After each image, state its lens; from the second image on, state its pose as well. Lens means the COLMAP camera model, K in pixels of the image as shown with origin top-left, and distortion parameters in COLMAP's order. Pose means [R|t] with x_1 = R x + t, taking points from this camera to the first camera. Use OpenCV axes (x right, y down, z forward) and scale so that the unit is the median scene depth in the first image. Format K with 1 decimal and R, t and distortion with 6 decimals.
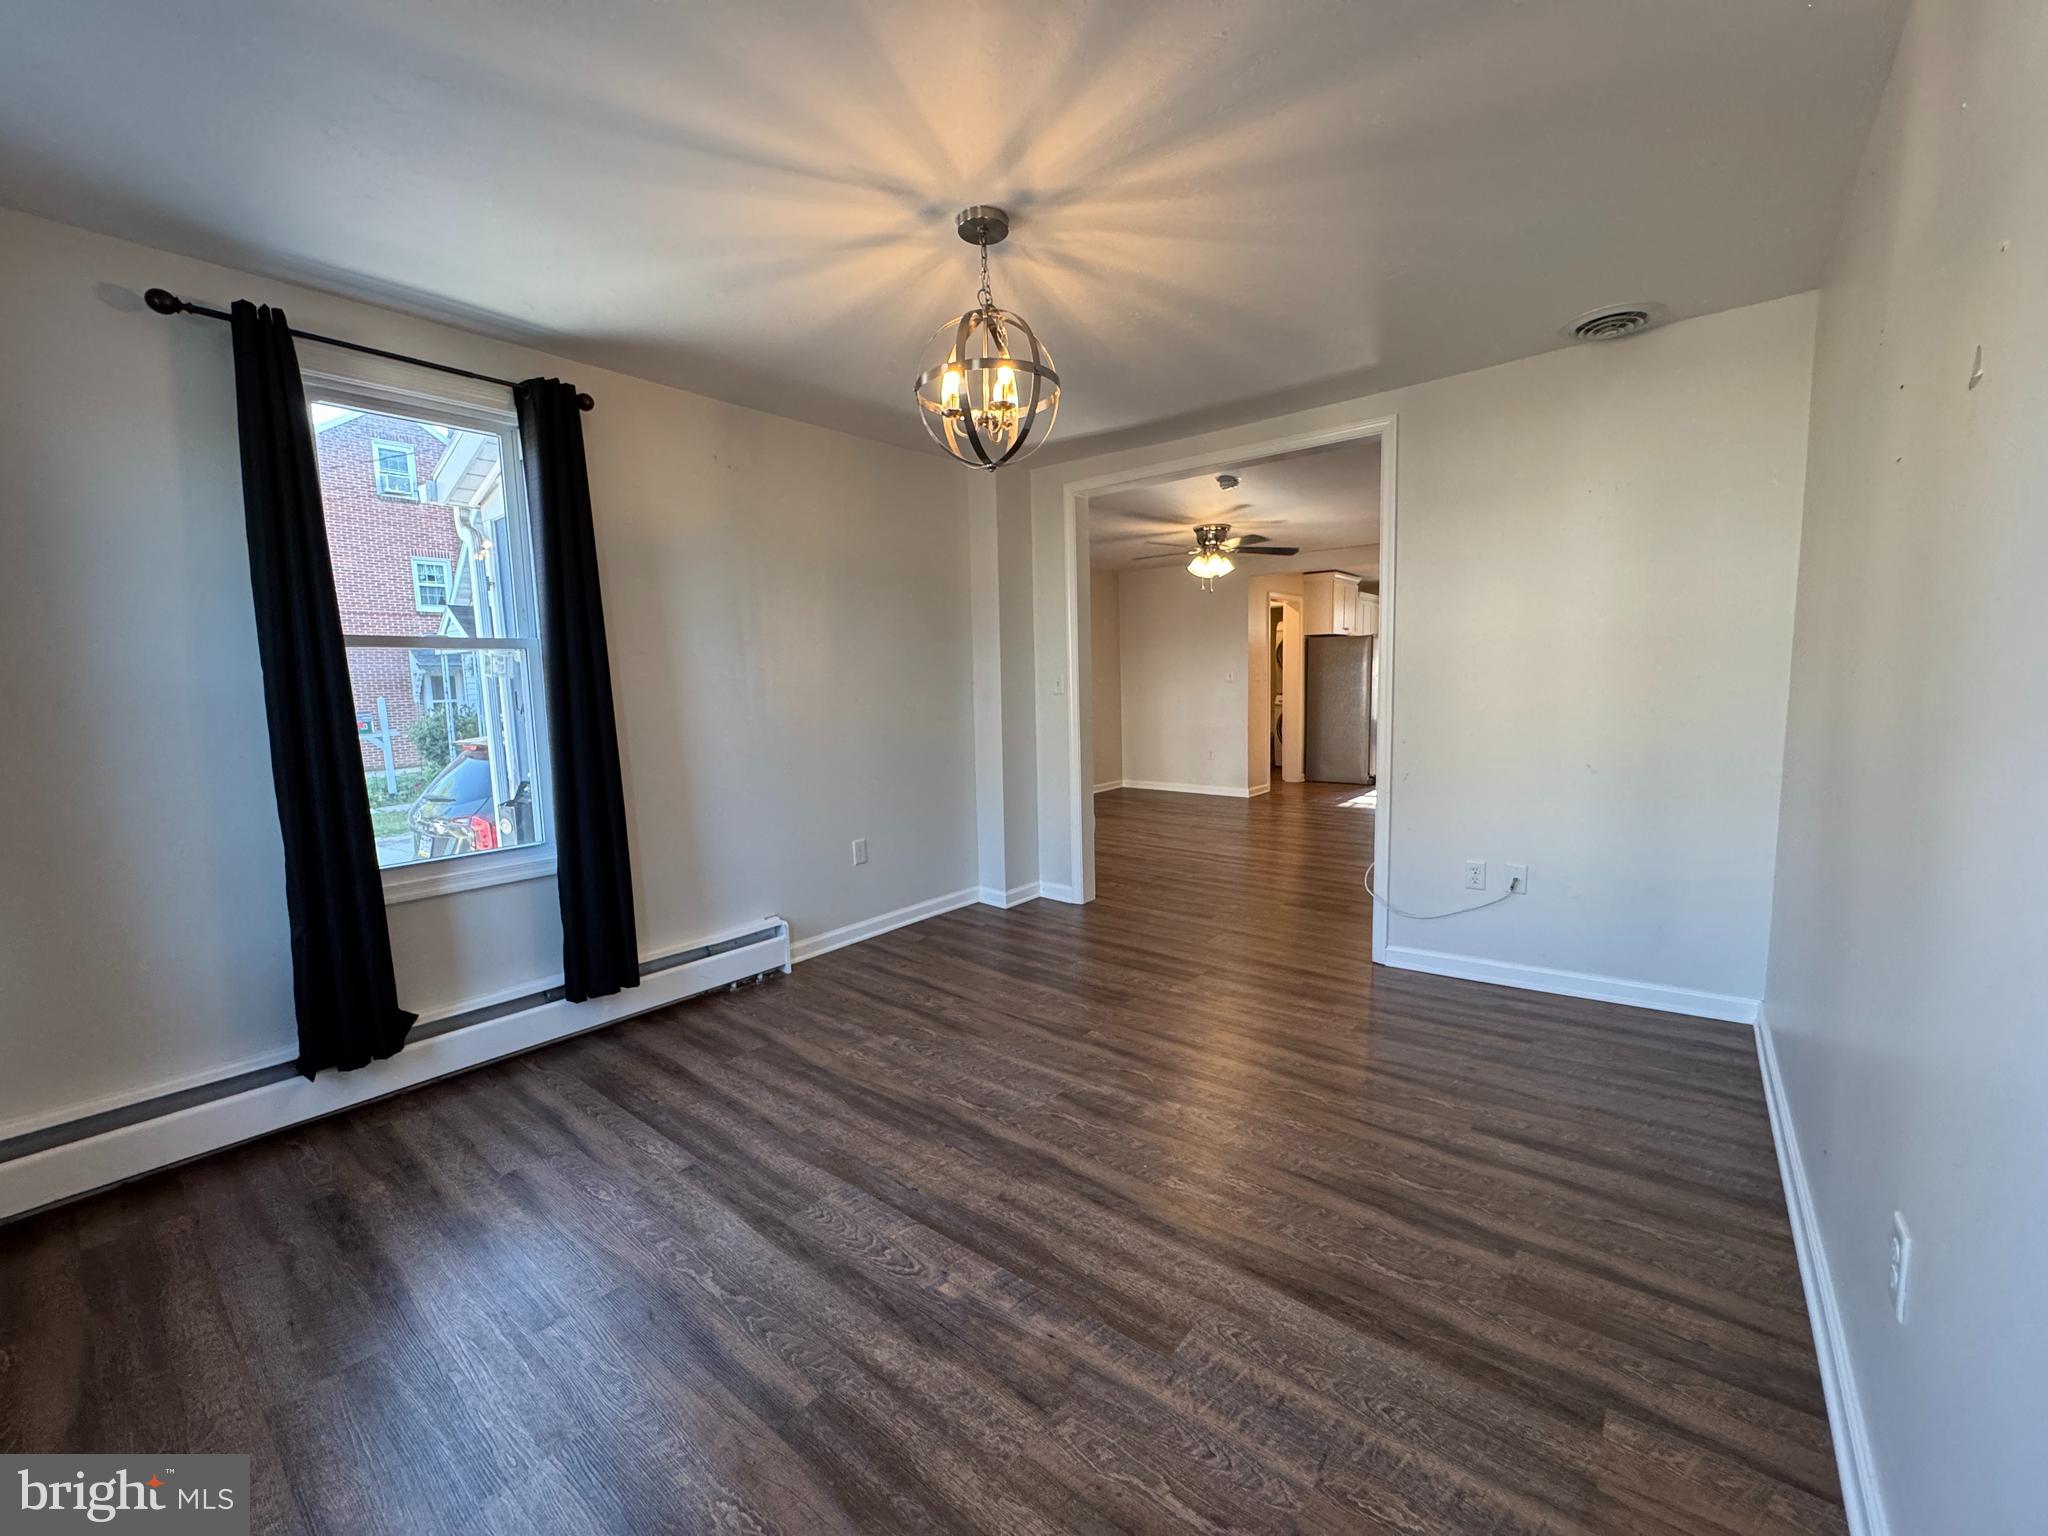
lens RADIAL K [[819.0, 0, 1032.7], [0, 819.0, 754.8], [0, 0, 1]] dist [-0.002152, -0.000257]
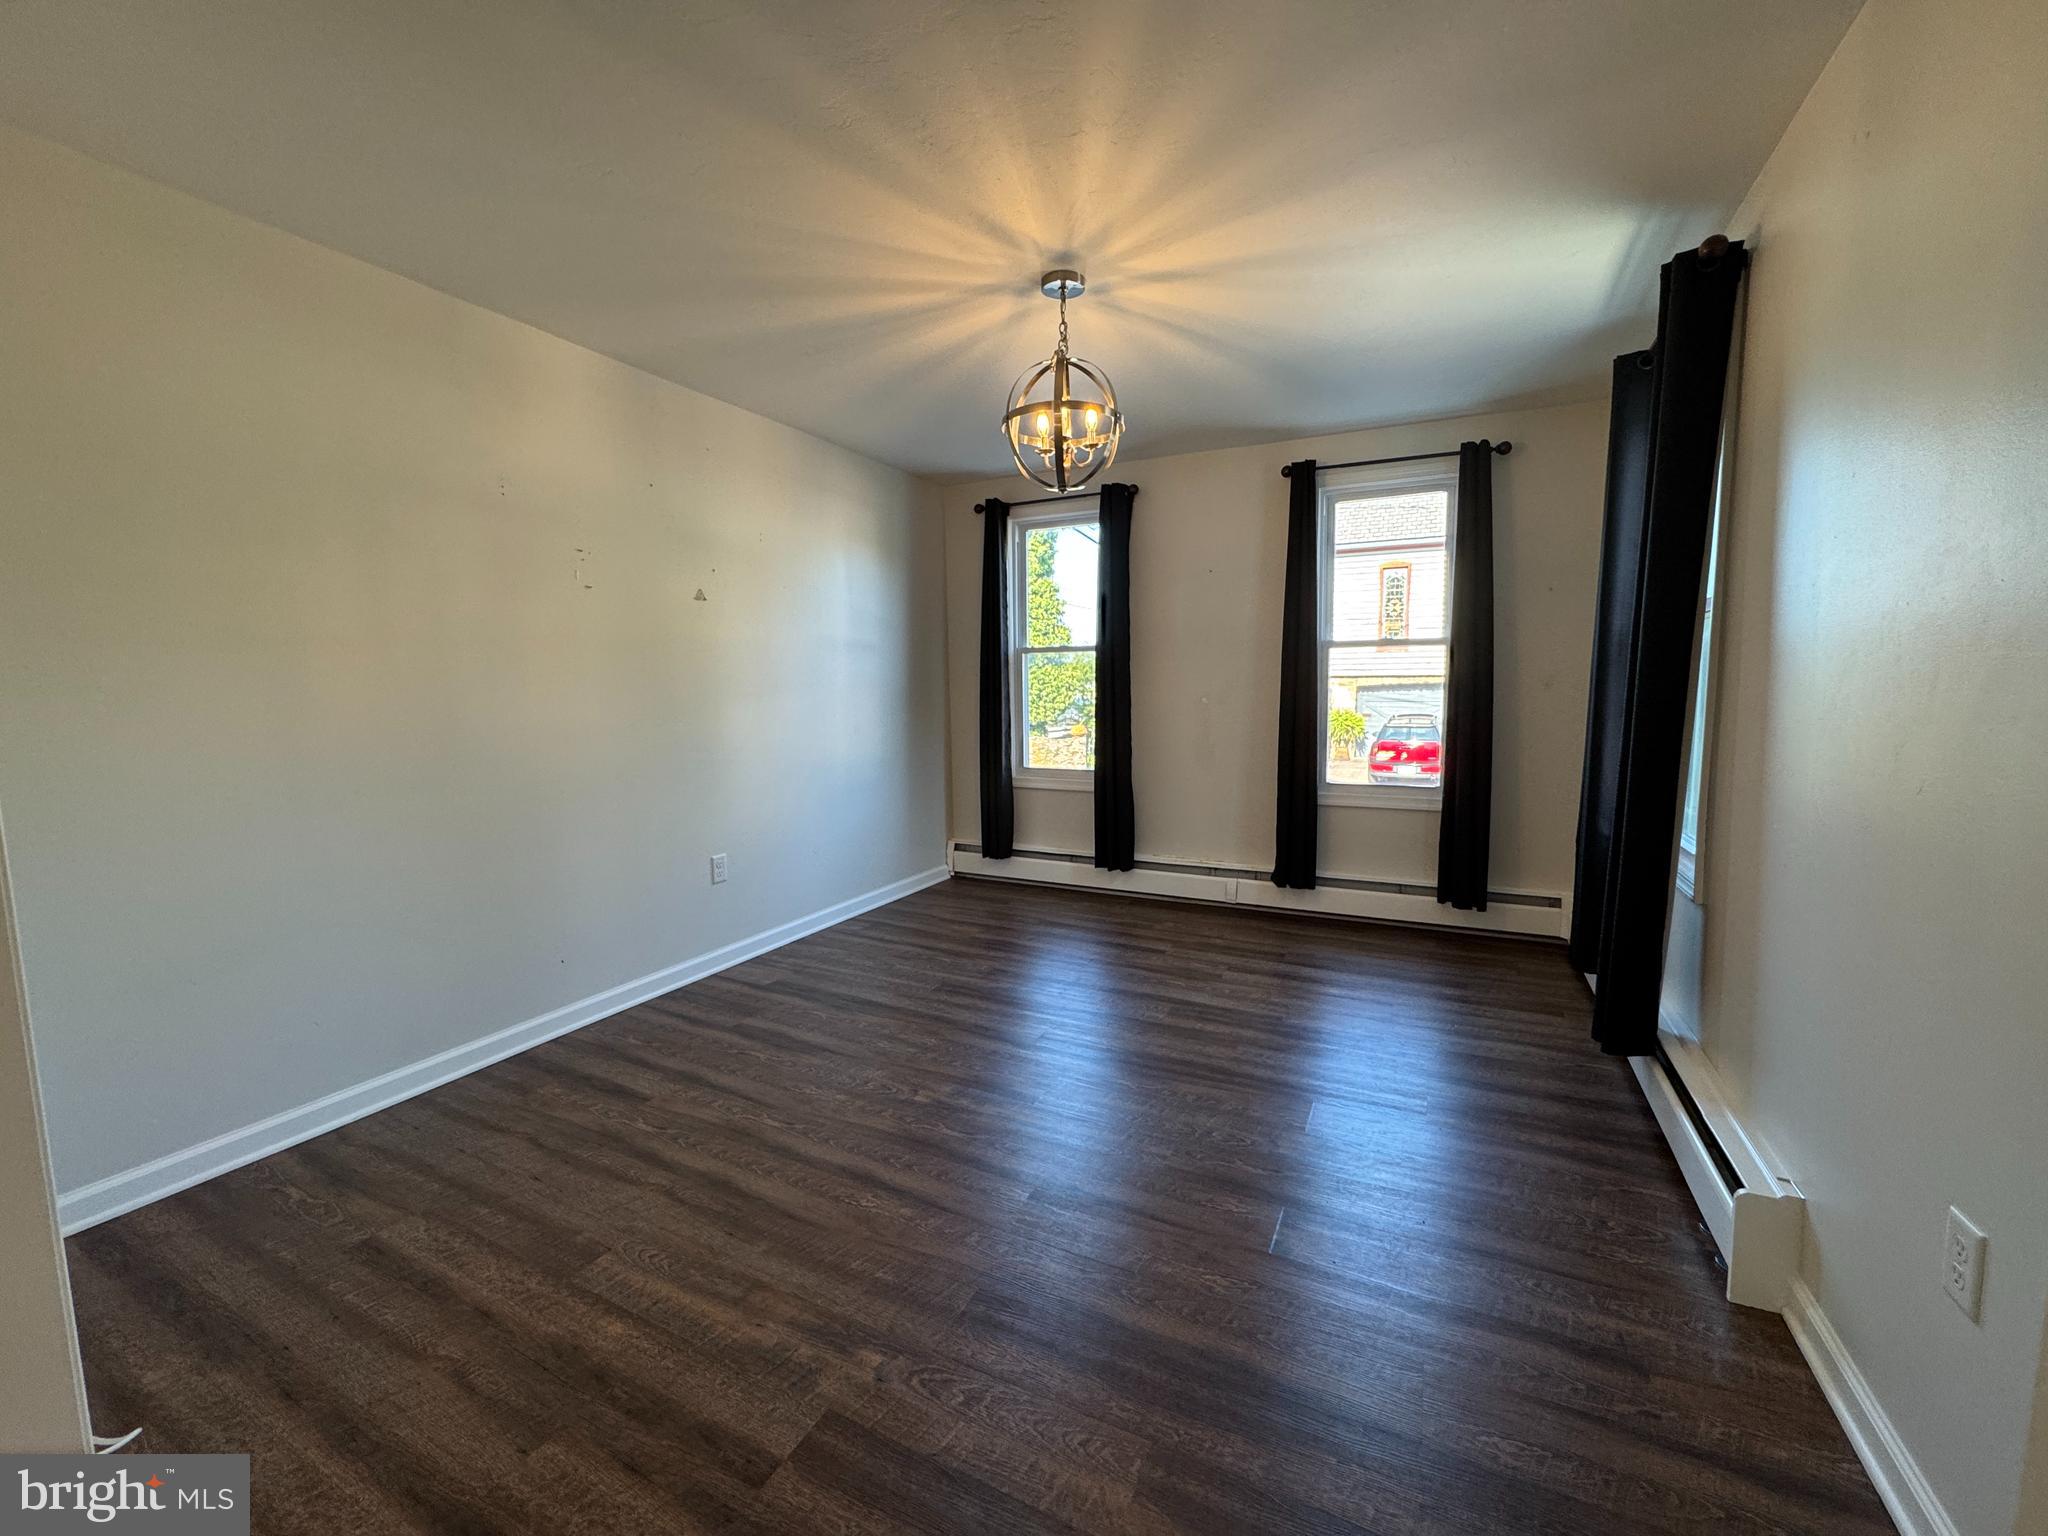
lens RADIAL K [[819.0, 0, 1016.3], [0, 819.0, 759.7], [0, 0, 1]] dist [-0.002152, -0.000257]
pose [[-0.980759, 0.051510, -0.188302, 0.272947], [0.016383, 0.982877, 0.183534, -0.201253], [0.194532, 0.176918, -0.964810, 2.329353]]
